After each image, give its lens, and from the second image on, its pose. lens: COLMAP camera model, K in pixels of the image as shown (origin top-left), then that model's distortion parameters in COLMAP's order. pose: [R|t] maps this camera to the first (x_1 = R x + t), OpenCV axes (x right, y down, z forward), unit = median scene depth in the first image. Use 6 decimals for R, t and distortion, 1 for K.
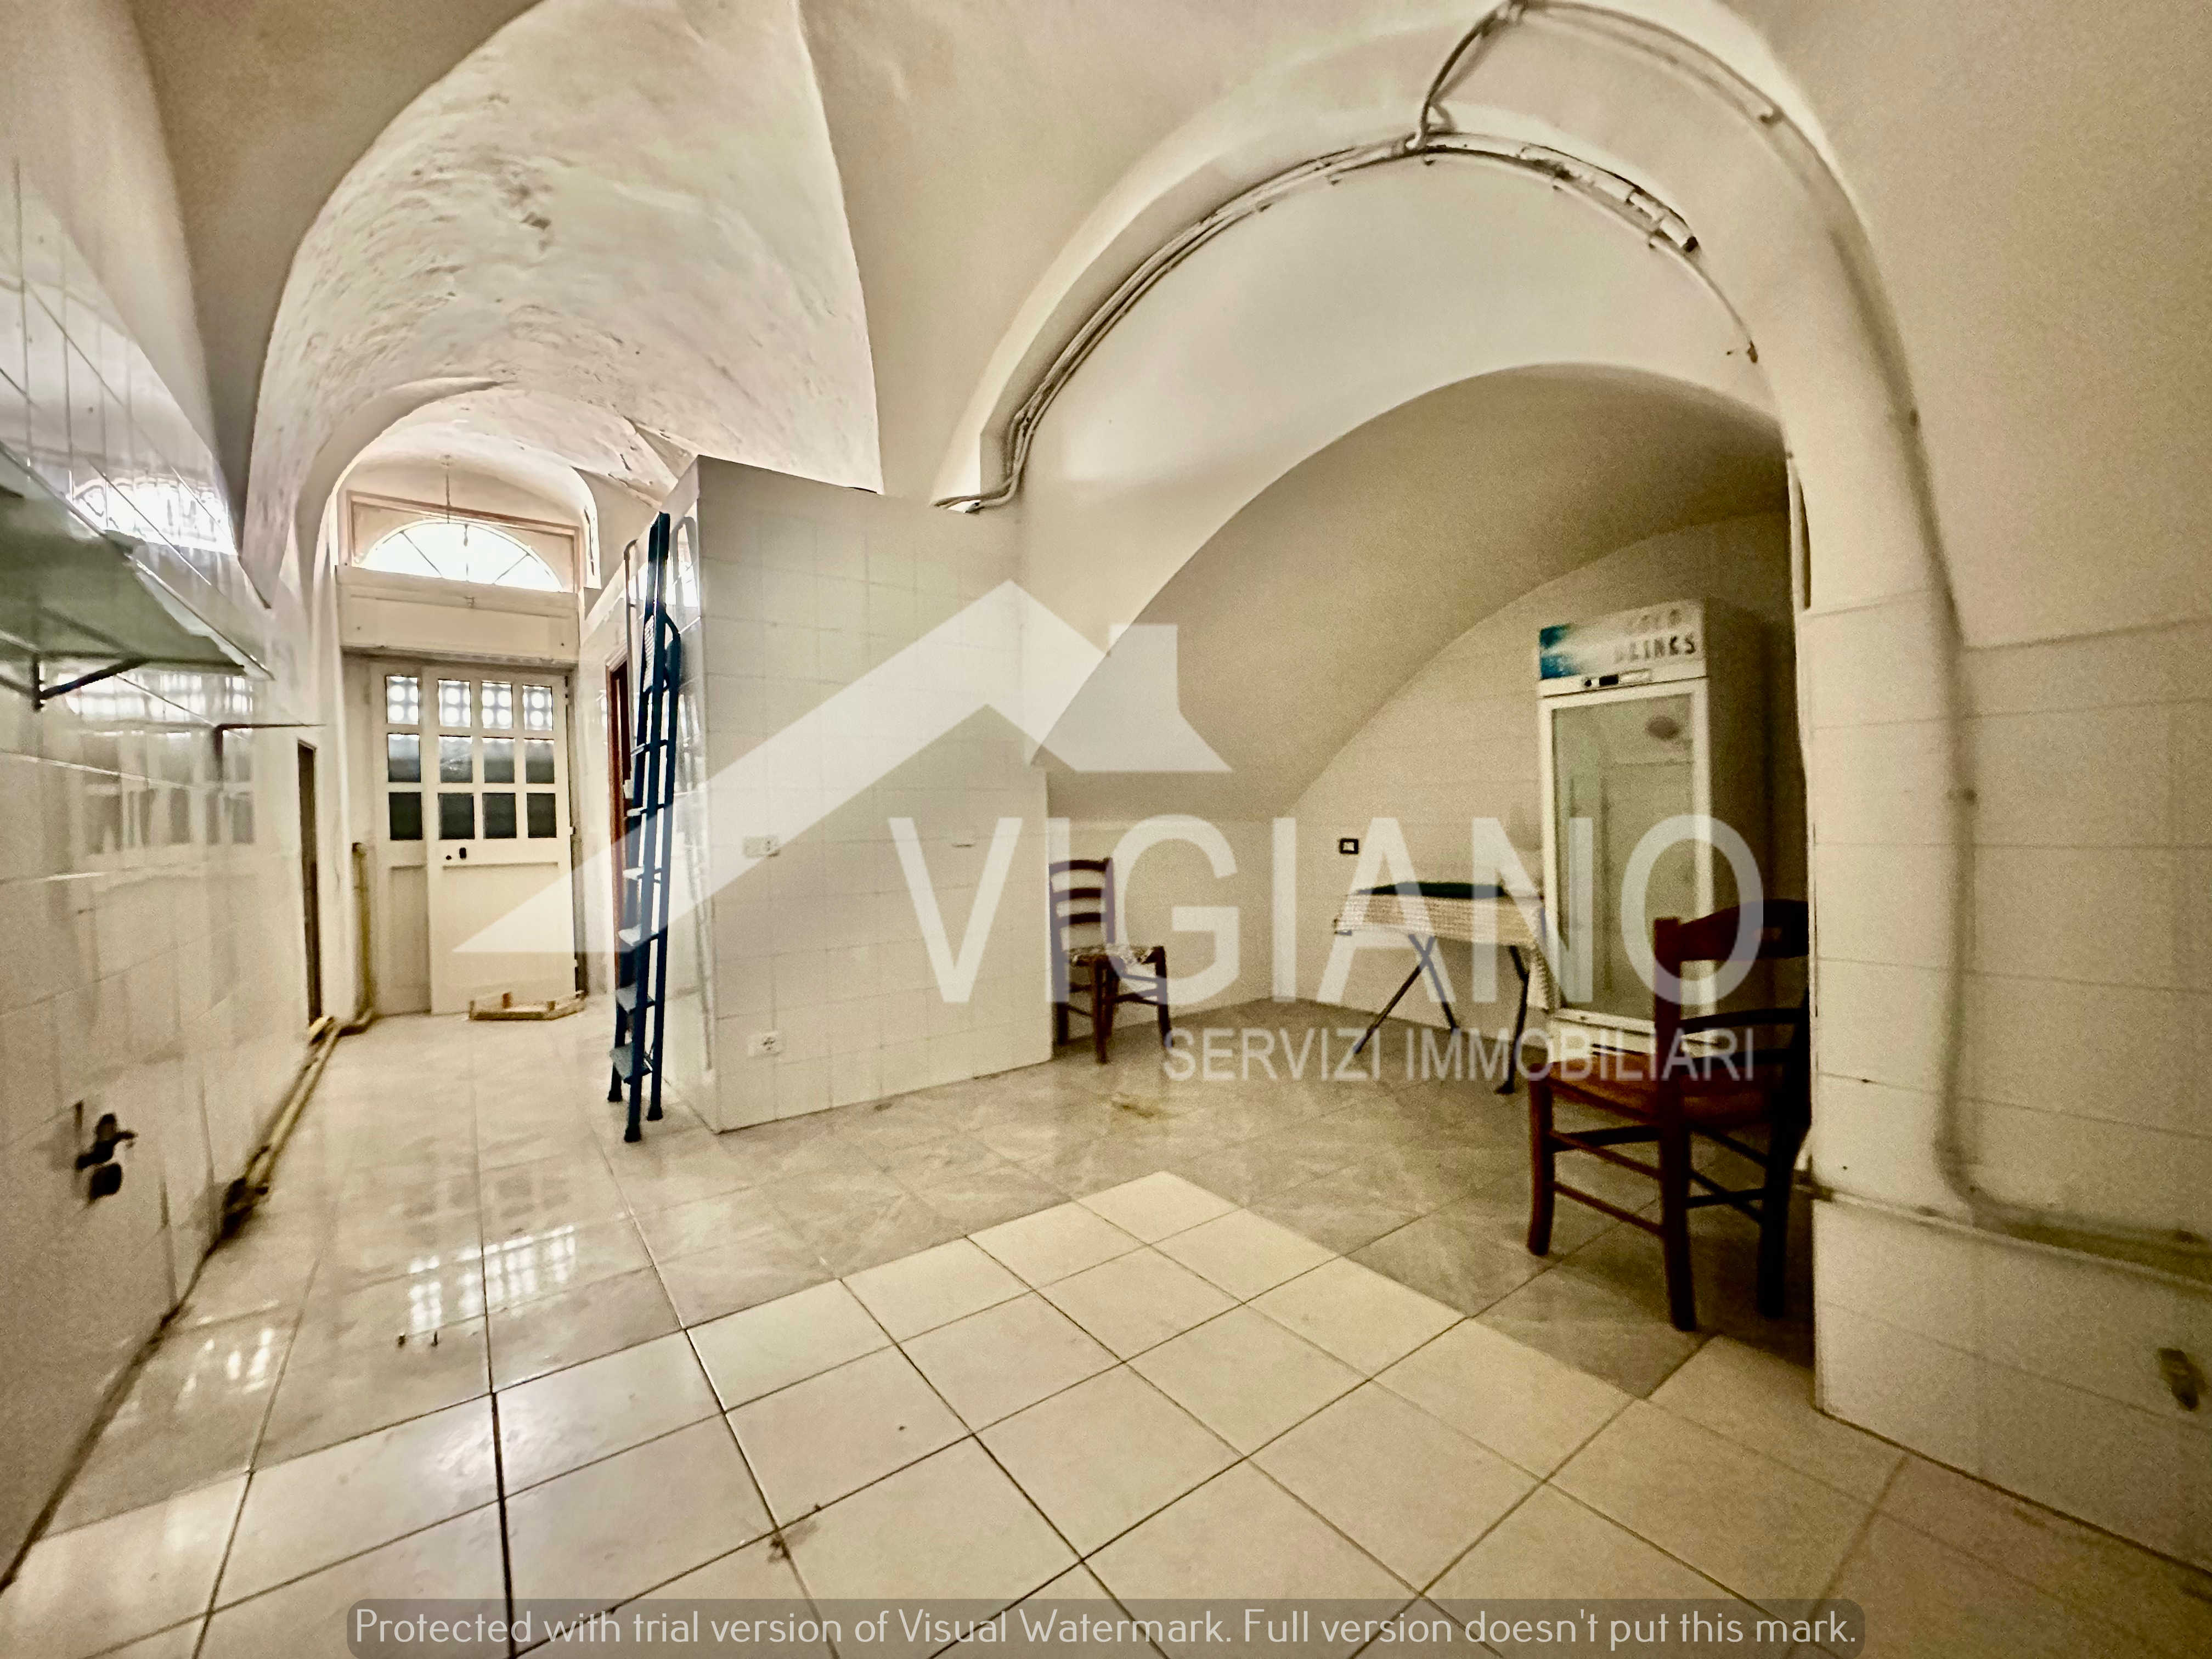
lens RADIAL K [[880.8, 0, 1108.0], [0, 880.8, 827.7], [0, 0, 1]] dist [0.000598, 0.000103]
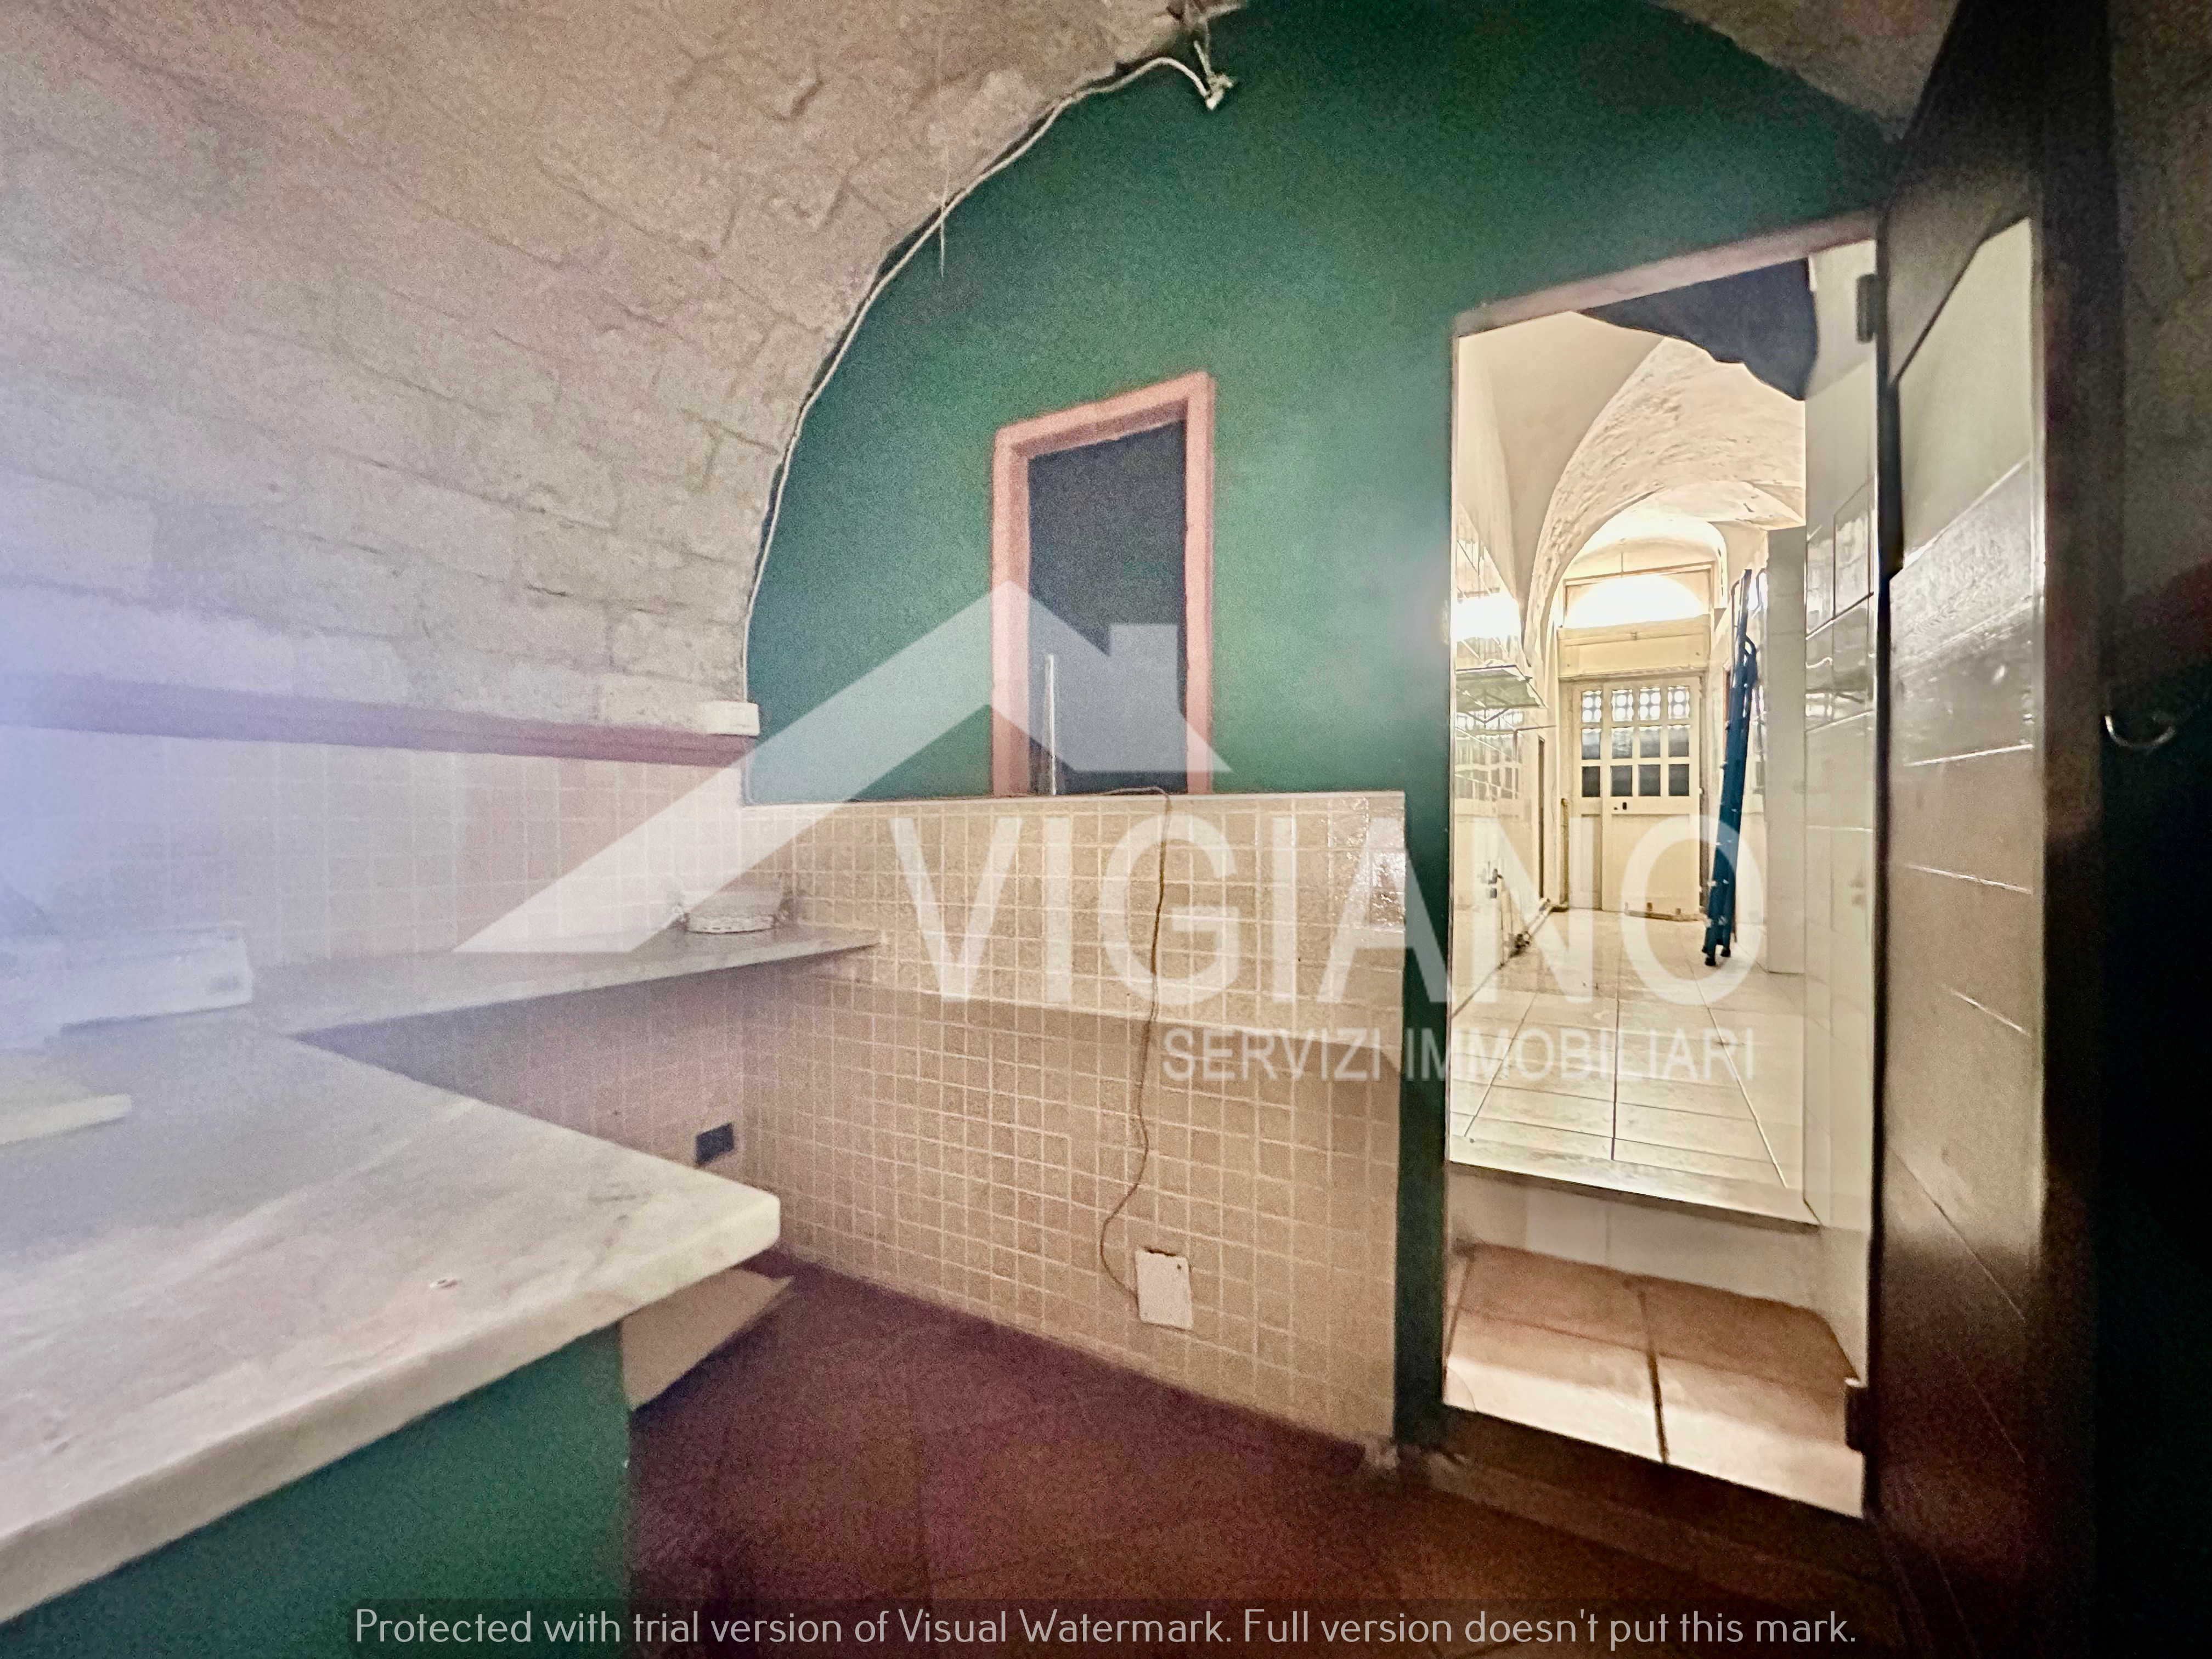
lens RADIAL K [[880.8, 0, 1111.3], [0, 880.8, 823.1], [0, 0, 1]] dist [0.000598, 0.000103]
pose [[0.389557, 0.025648, -0.920645, 0.292521], [-0.015206, 0.999655, 0.021415, 0.038552], [0.920877, 0.005657, 0.389813, -0.367670]]
